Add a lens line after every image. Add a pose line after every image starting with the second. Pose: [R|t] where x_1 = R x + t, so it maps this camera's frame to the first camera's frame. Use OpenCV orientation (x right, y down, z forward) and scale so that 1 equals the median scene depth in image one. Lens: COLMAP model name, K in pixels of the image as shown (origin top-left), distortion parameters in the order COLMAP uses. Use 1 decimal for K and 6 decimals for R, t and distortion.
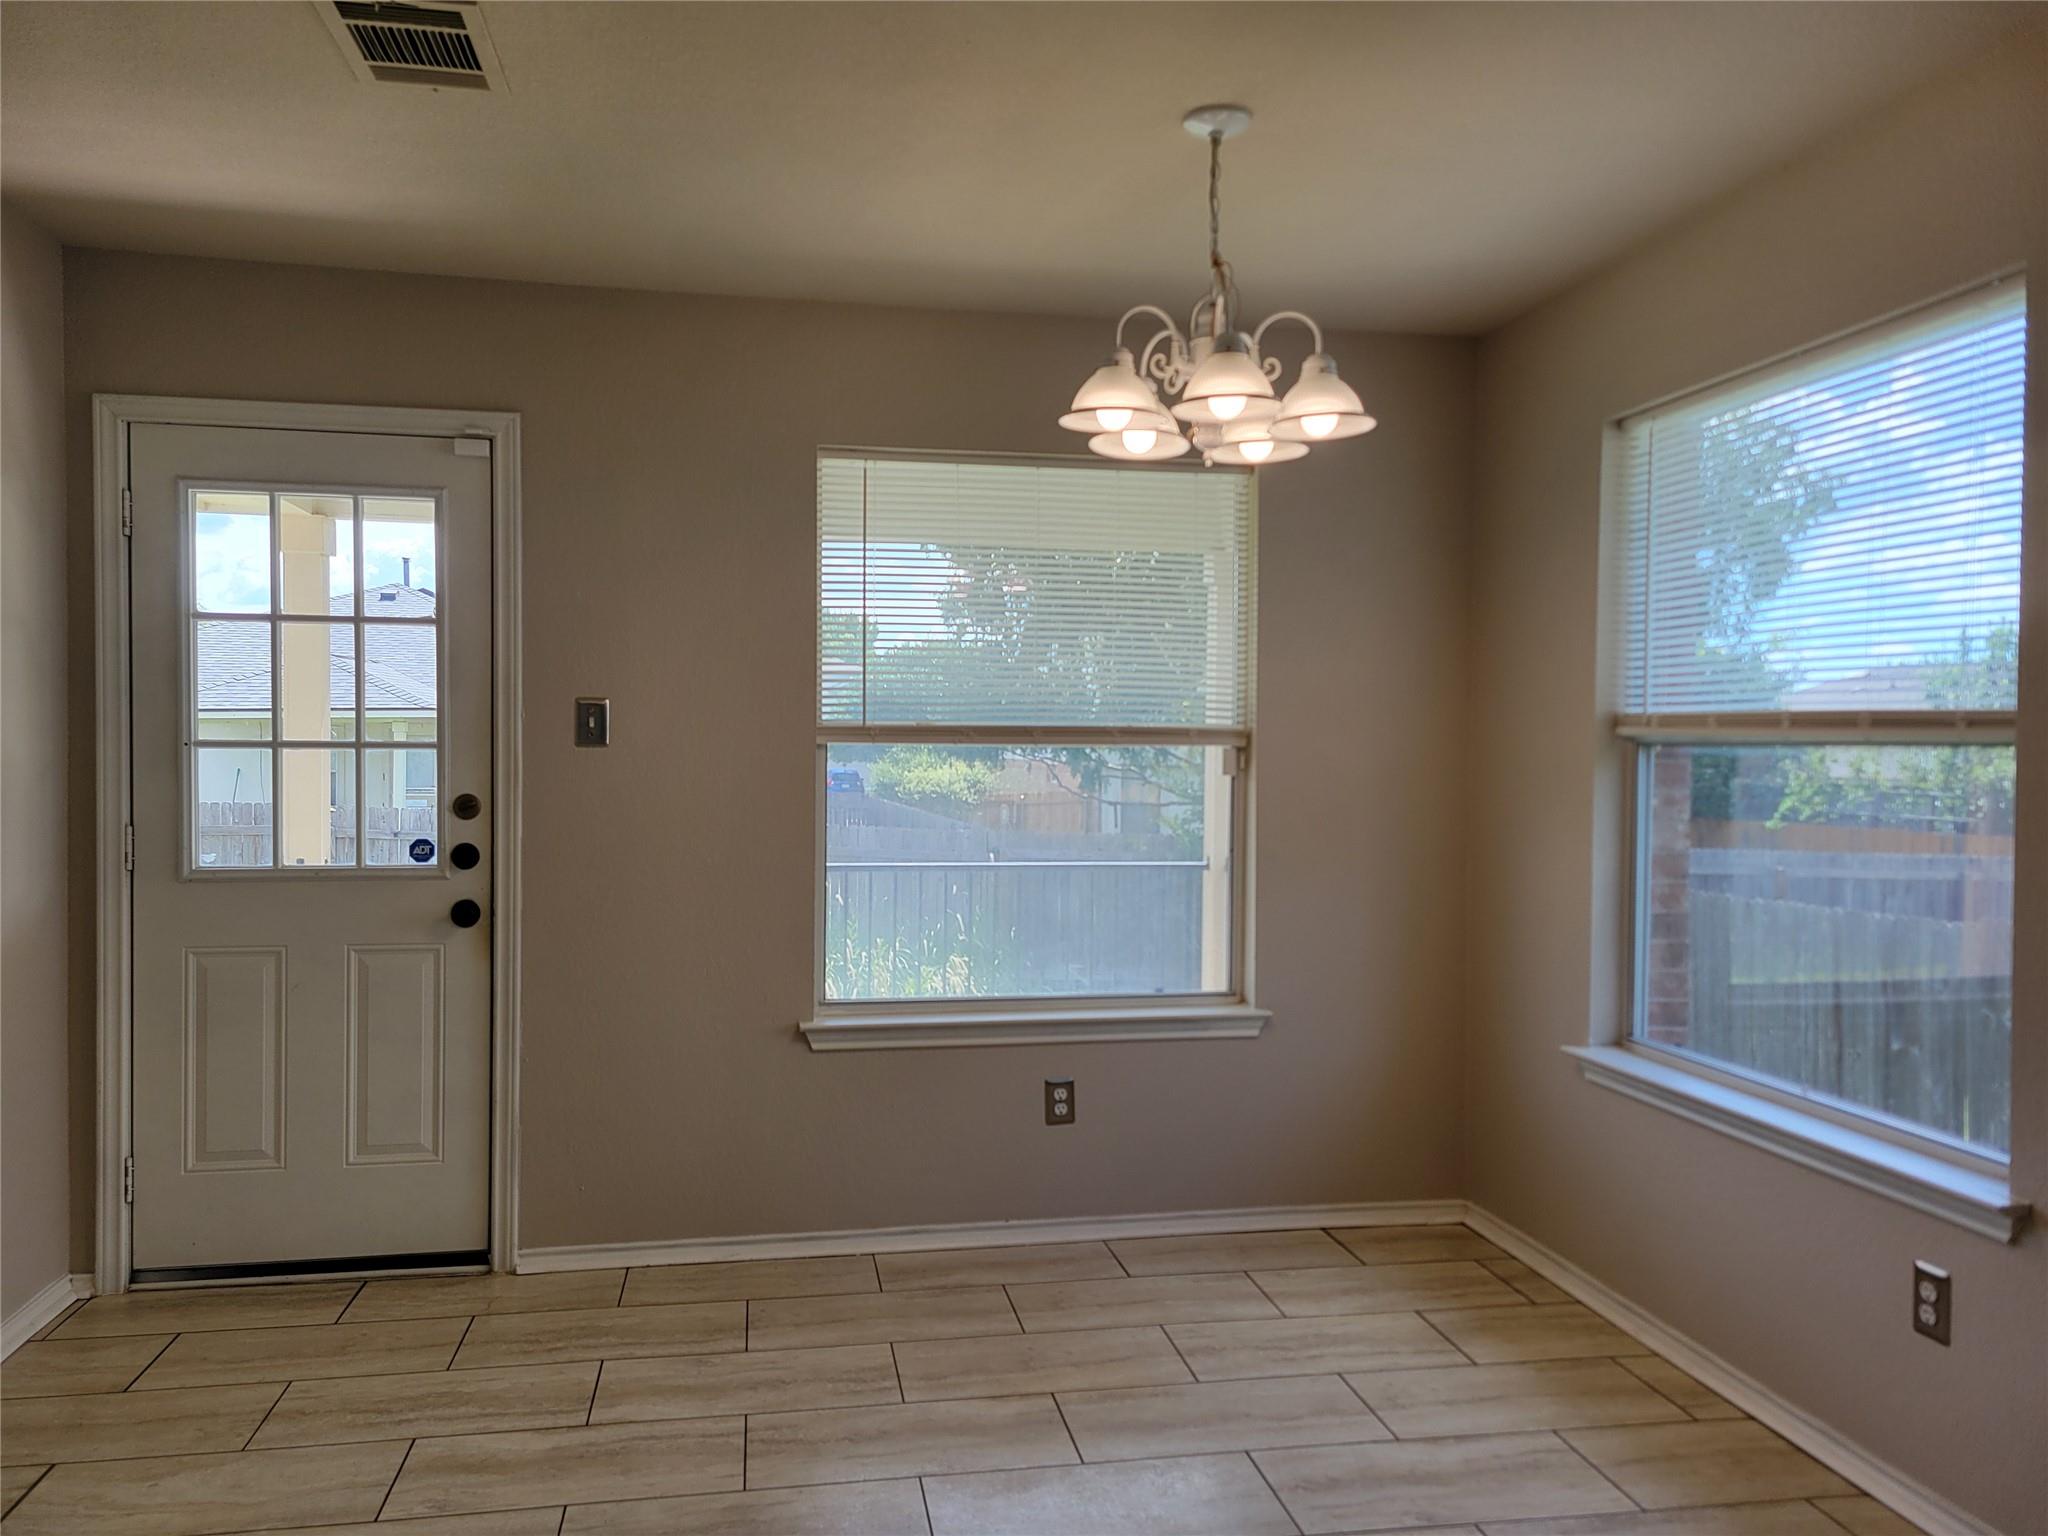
lens RADIAL K [[1524.2, 0, 1019.1], [0, 1524.2, 784.1], [0, 0, 1]] dist [0.070826, -0.053106]
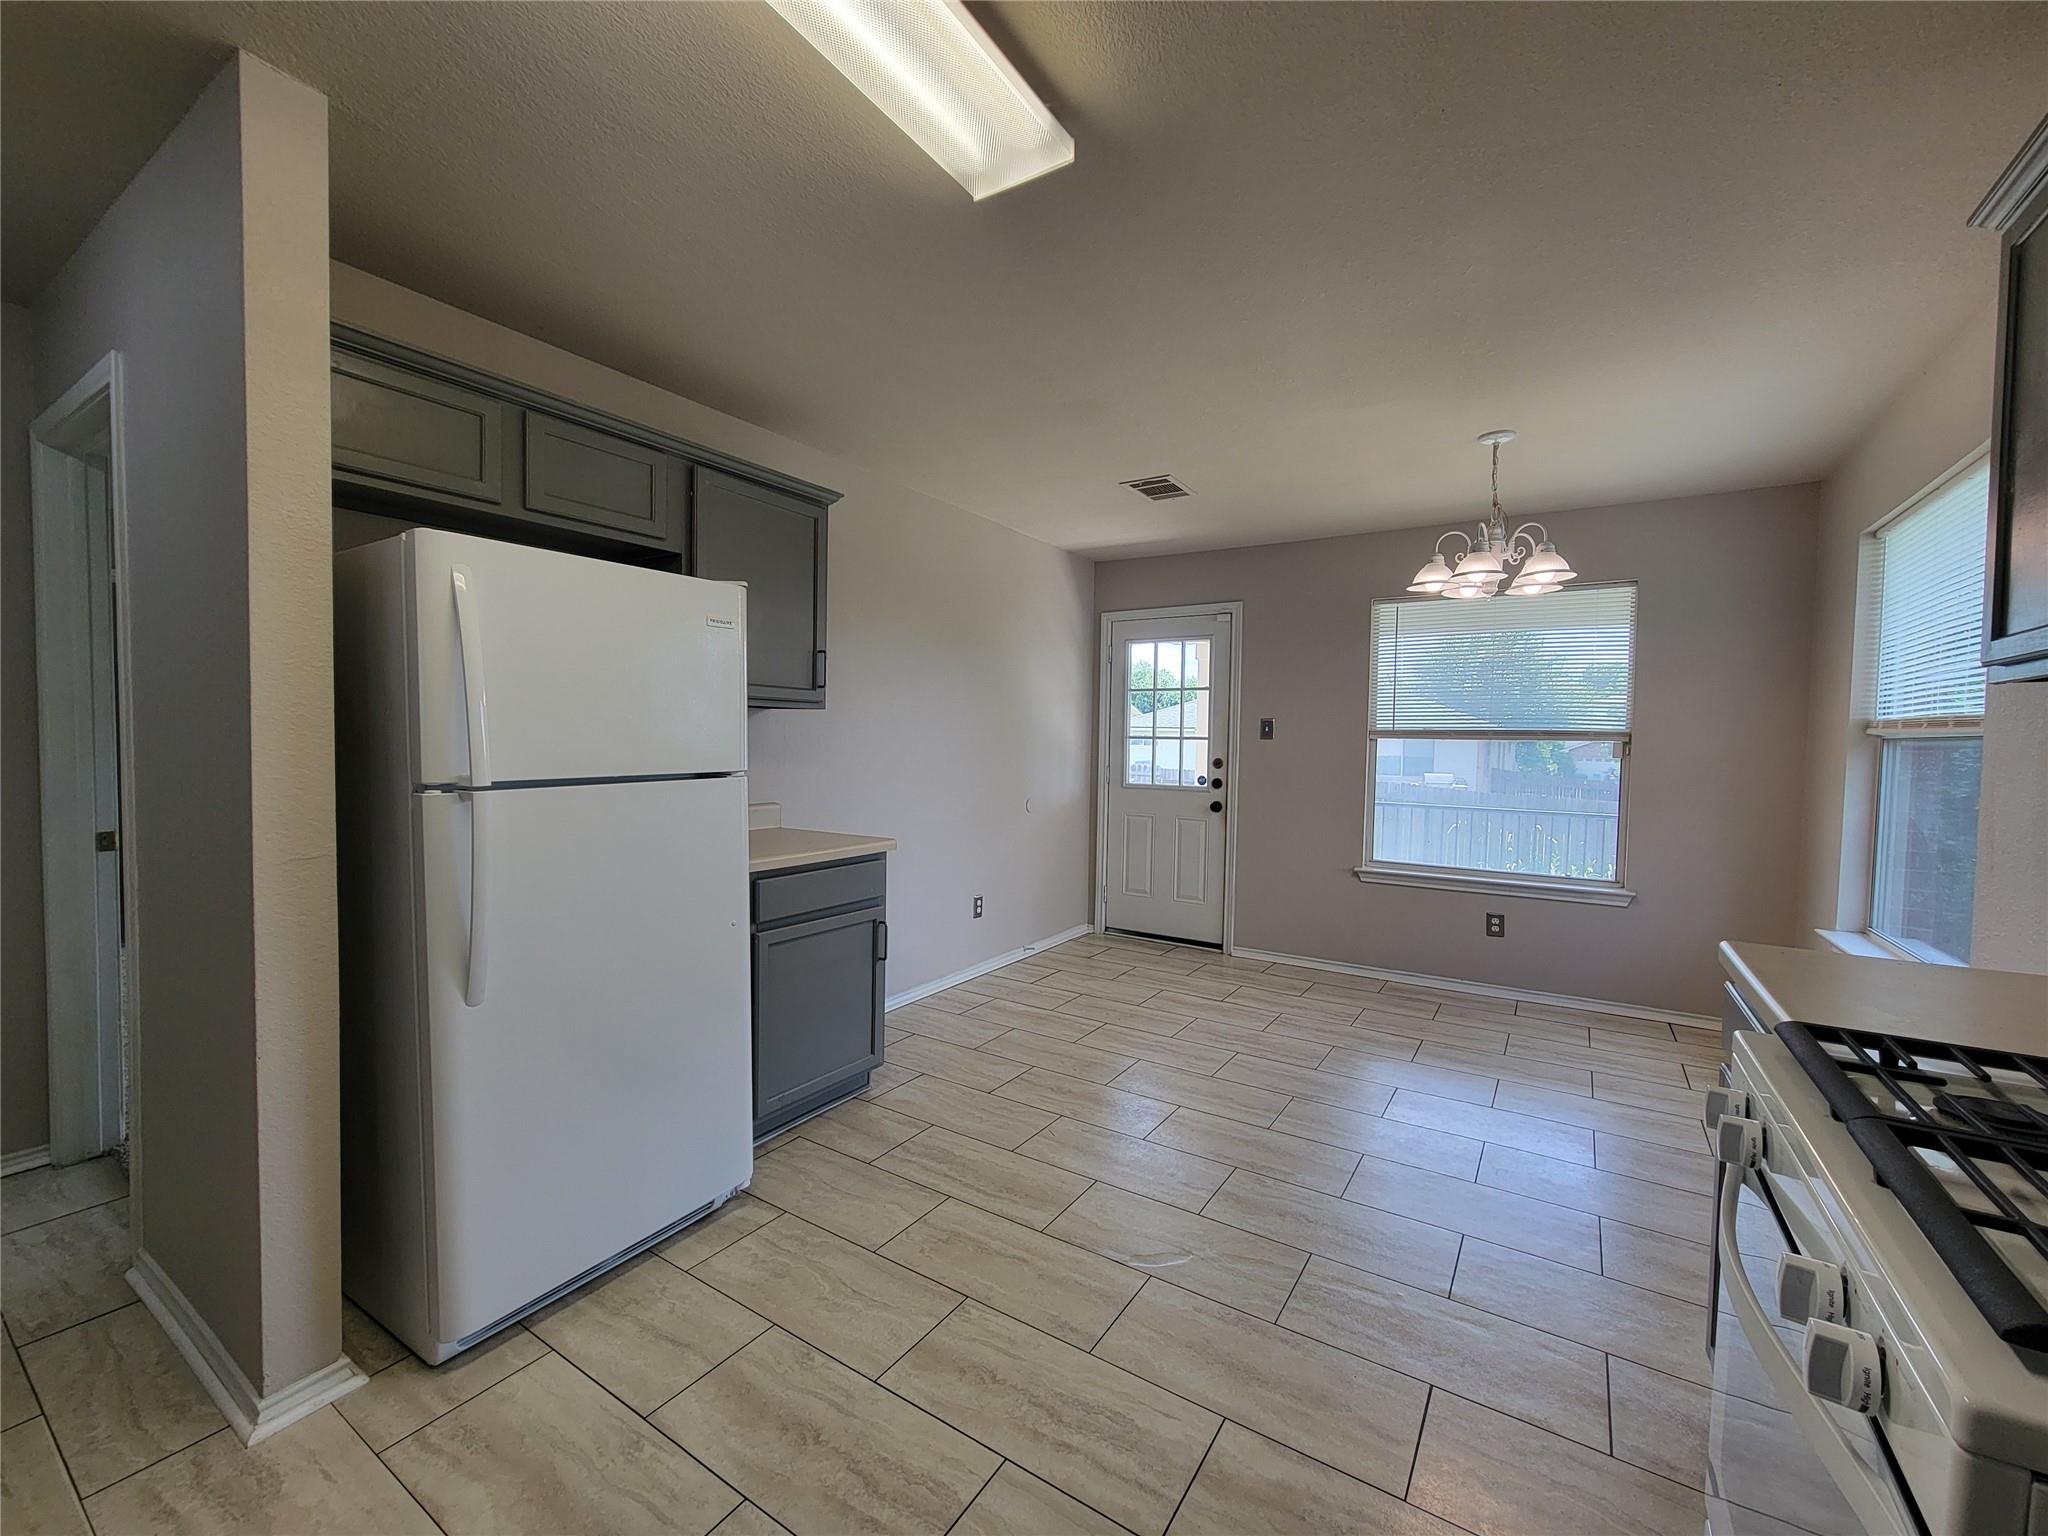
lens RADIAL K [[831.5, 0, 1029.9], [0, 831.5, 772.6], [0, 0, 1]] dist [-0.002588, -0.000685]
pose [[0.733309, 0.031106, -0.679183, 0.331374], [-0.029984, 0.999461, 0.013400, 0.020925], [0.679234, 0.010539, 0.733846, -0.187312]]
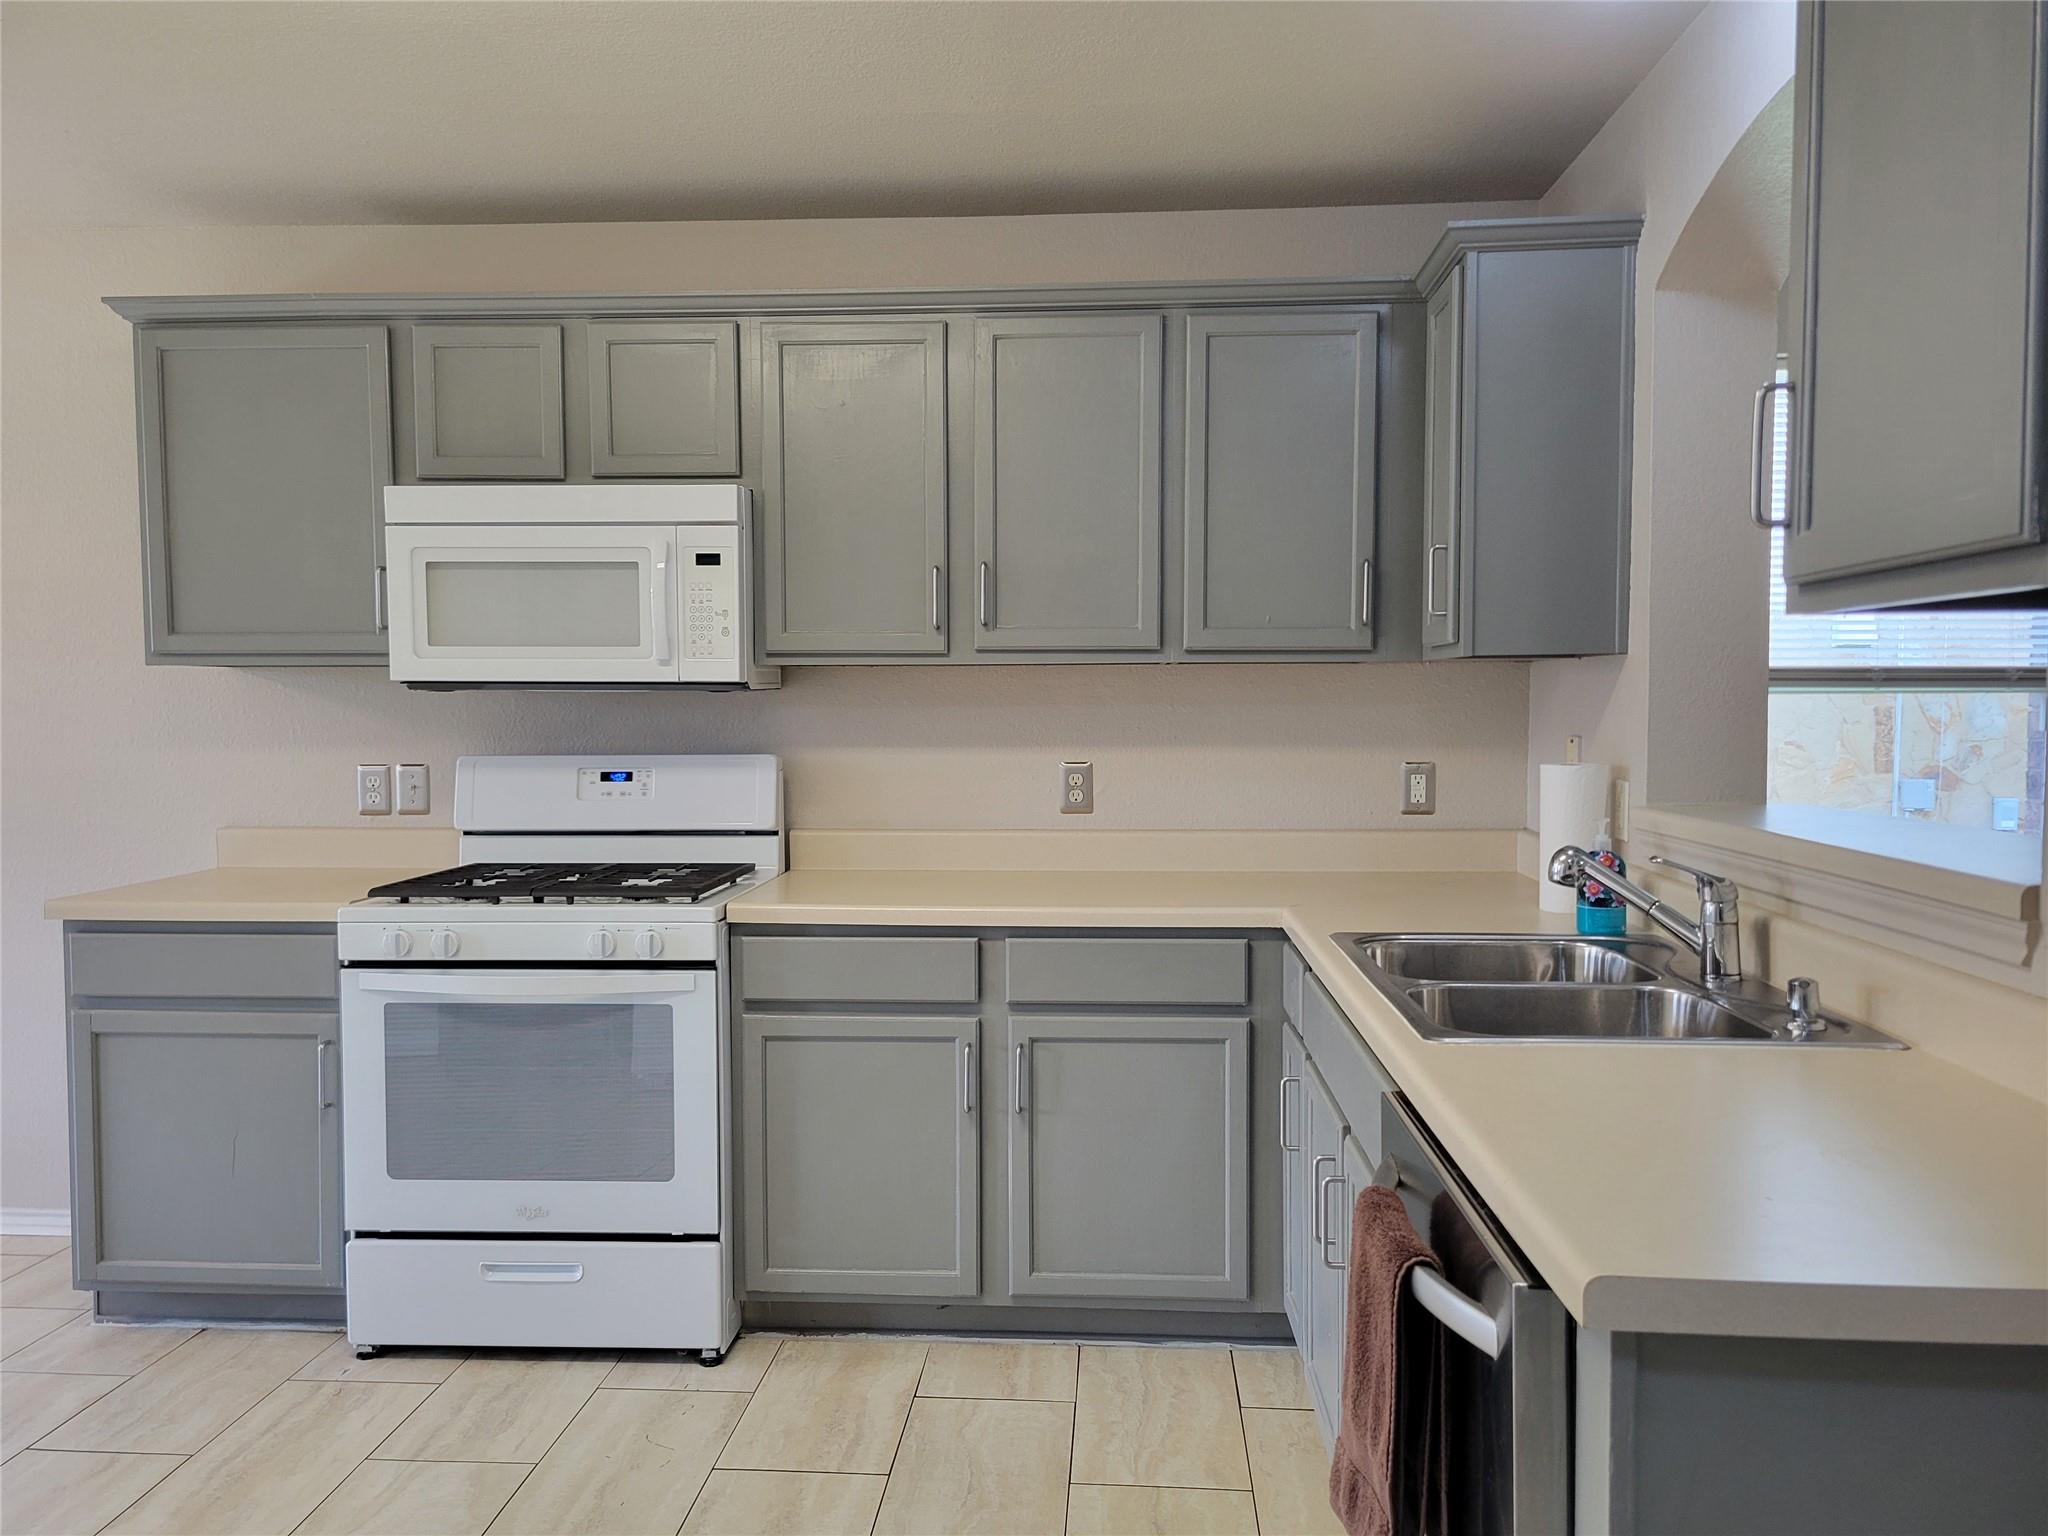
lens RADIAL K [[1523.6, 0, 1024.0], [0, 1523.6, 768.0], [0, 0, 1]] dist [0.003830, -0.001573]
pose [[0.225741, -0.053112, 0.972738, -0.380194], [0.032283, 0.998372, 0.047020, 0.010473], [-0.973652, 0.020789, 0.227088, -0.339039]]
